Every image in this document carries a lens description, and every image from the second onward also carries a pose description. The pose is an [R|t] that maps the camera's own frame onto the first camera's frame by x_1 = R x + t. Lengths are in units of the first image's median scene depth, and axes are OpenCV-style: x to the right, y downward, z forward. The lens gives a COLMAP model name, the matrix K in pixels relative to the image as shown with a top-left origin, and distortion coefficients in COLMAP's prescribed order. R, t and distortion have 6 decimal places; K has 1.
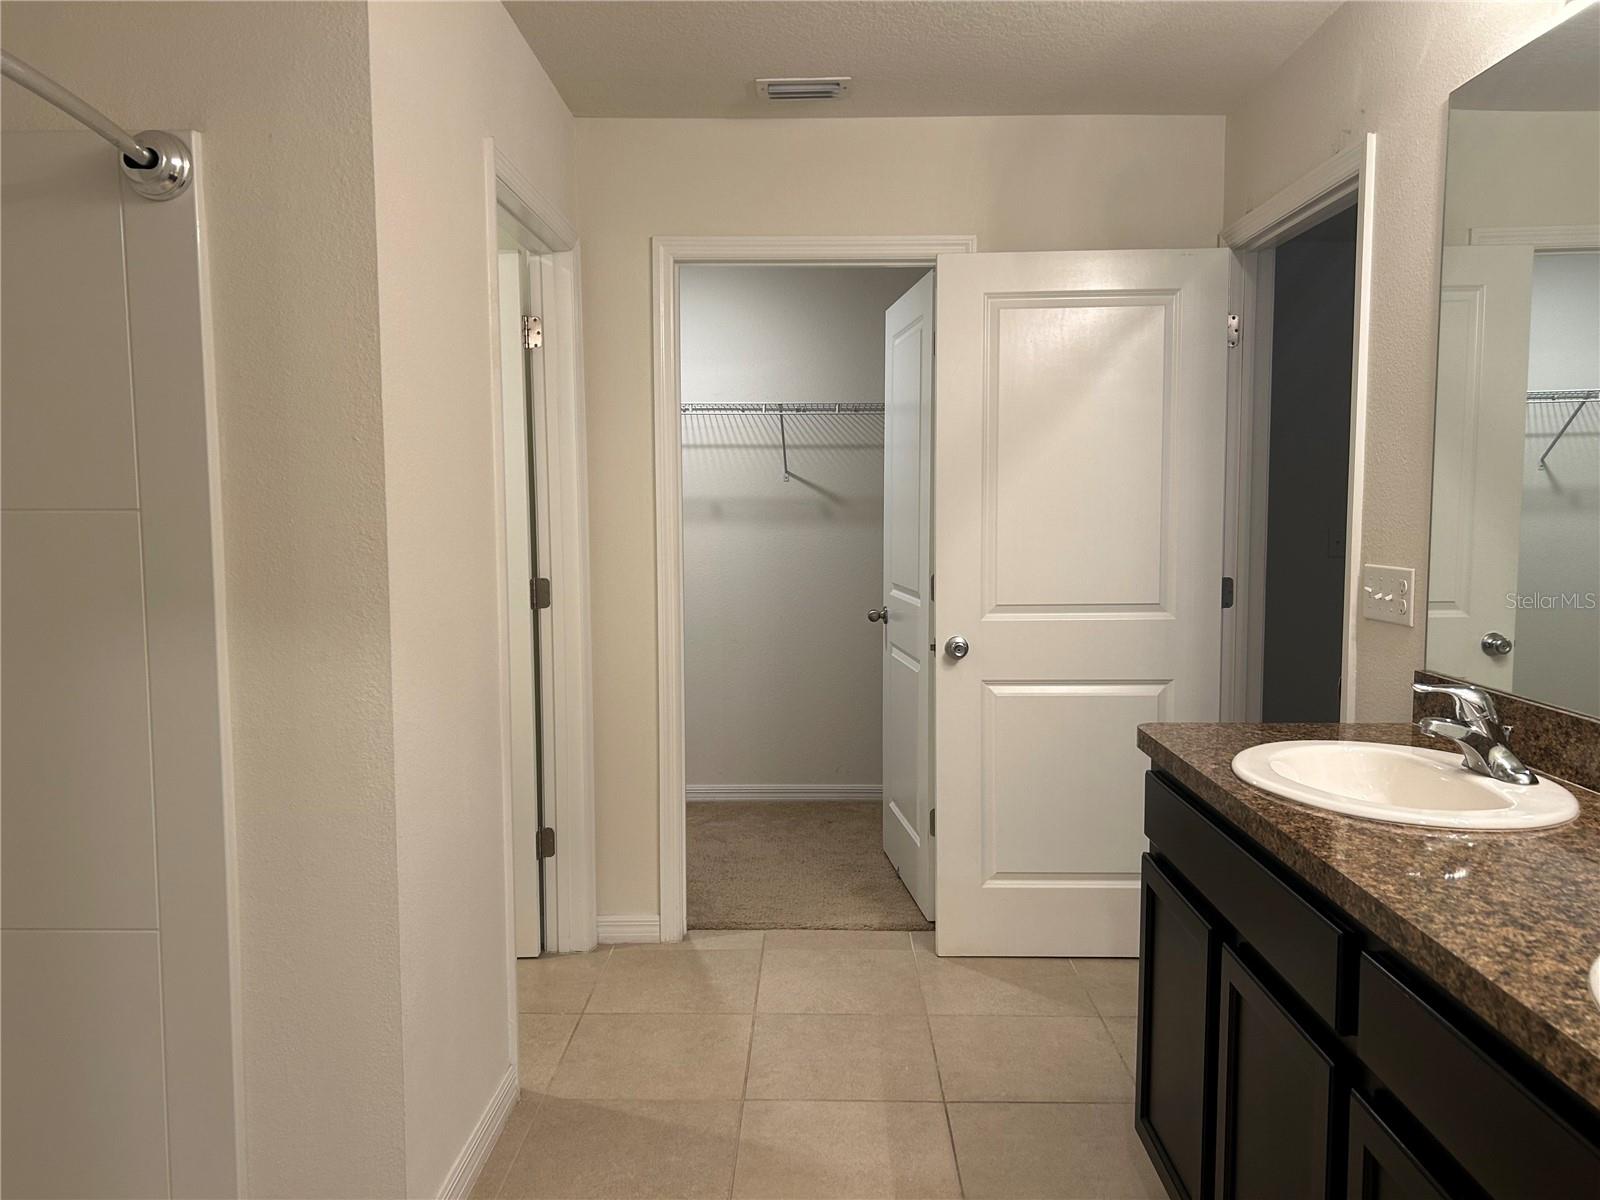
lens RADIAL K [[1201.7, 0, 804.4], [0, 1201.7, 604.7], [0, 0, 1]] dist [0.055796, -0.067759]
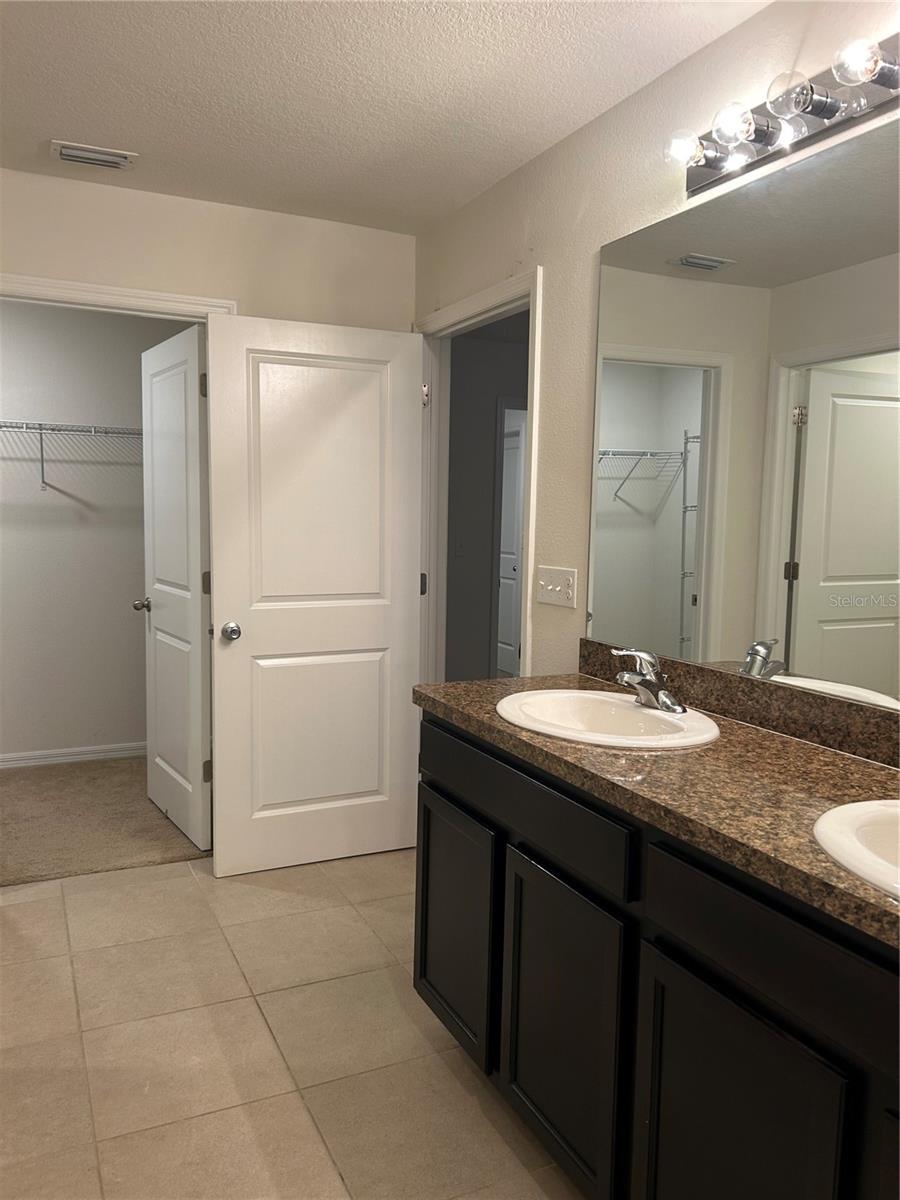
lens RADIAL K [[903.9, 0, 449.4], [0, 903.9, 603.8], [0, 0, 1]] dist [0.051825, -0.063342]
pose [[0.897503, -0.024683, 0.440317, -0.112076], [0.016555, 0.999614, 0.022291, -0.013126], [-0.440698, -0.012717, 0.897565, 0.071791]]
